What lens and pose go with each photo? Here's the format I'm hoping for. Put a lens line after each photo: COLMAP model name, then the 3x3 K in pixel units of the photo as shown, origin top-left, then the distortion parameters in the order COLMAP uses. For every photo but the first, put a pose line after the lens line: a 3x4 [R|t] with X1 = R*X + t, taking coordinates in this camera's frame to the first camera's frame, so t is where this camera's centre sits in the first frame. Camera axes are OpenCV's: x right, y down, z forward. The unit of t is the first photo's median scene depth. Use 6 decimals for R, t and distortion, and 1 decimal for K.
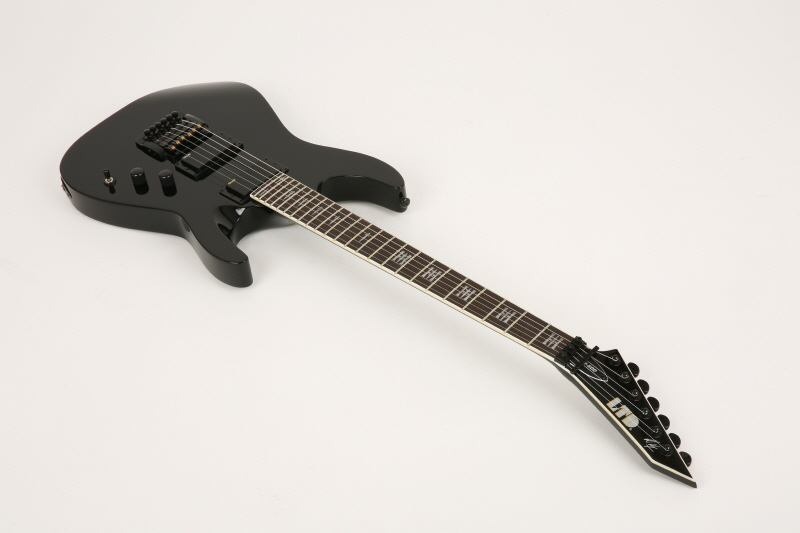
lens RADIAL K [[1436.3, 0, 400.0], [0, 1436.3, 266.5], [0, 0, 1]] dist [0.030827, -0.056422]
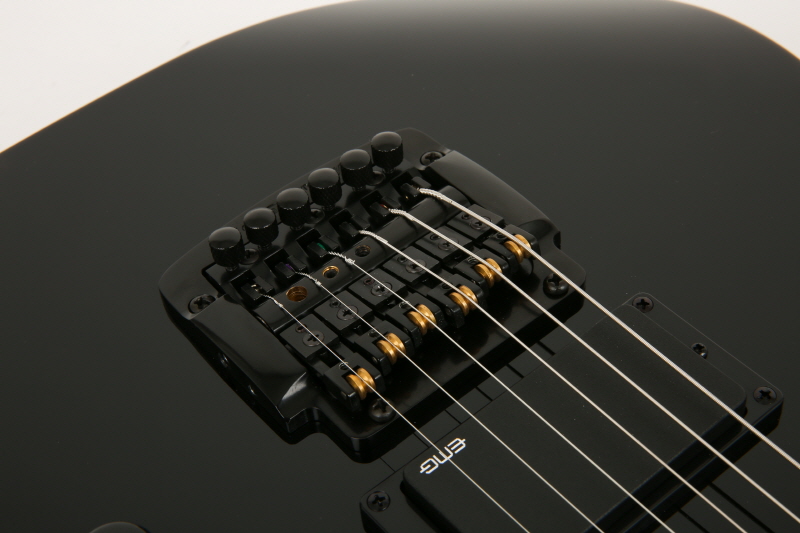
lens RADIAL K [[1224.0, 0, 400.0], [0, 1224.0, 266.5], [0, 0, 1]] dist [-0.004637, 0.019170]
pose [[0.988612, 0.119729, -0.091169, -0.162555], [-0.110411, 0.988722, 0.101189, -0.125819], [0.102256, -0.089971, 0.990681, 0.985789]]
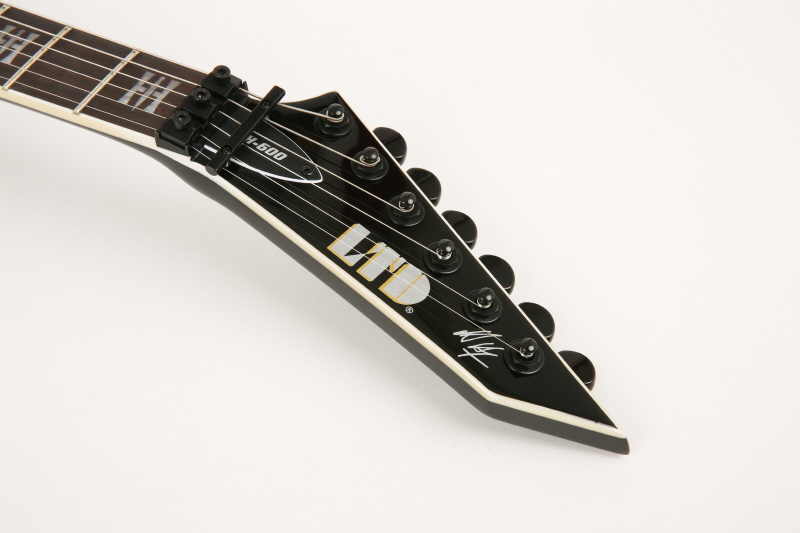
lens RADIAL K [[1436.3, 0, 400.0], [0, 1436.3, 266.5], [0, 0, 1]] dist [0.030827, -0.056422]
pose [[0.972925, -0.153782, 0.172531, 0.095898], [0.142054, 0.986745, 0.078455, 0.071865], [-0.182309, -0.051822, 0.981875, 0.630946]]
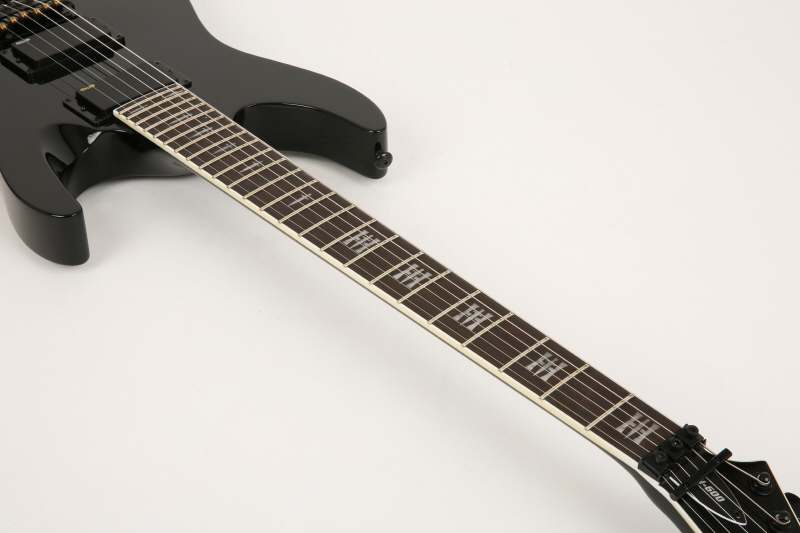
lens RADIAL K [[1395.8, 0, 400.0], [0, 1395.8, 266.5], [0, 0, 1]] dist [0.077063, 0.165840]
pose [[0.992299, 0.123524, -0.009198, 0.022222], [-0.123866, 0.989620, -0.072867, 0.040755], [0.000102, 0.073446, 0.997299, 0.498062]]
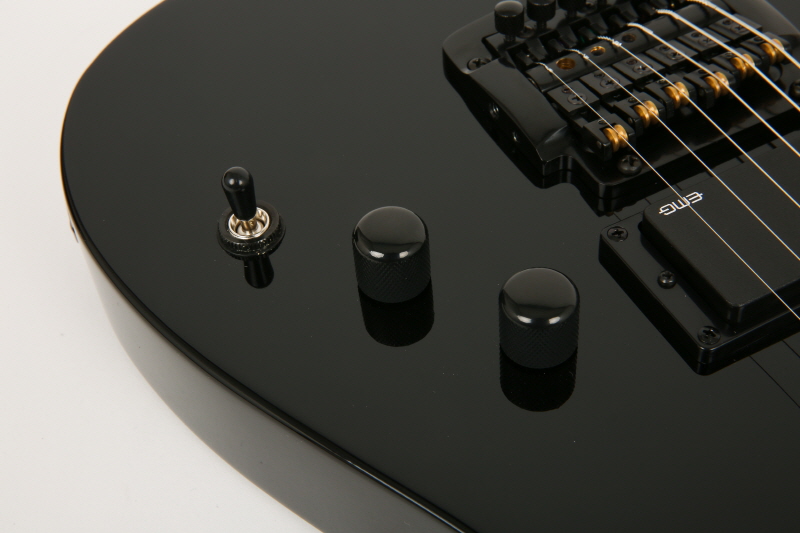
lens RADIAL K [[1224.0, 0, 400.0], [0, 1224.0, 266.5], [0, 0, 1]] dist [-0.004637, 0.019170]
pose [[0.933008, 0.281539, -0.224127, -0.164150], [-0.248081, 0.954387, 0.166136, -0.097842], [0.260677, -0.099405, 0.960295, 0.957939]]
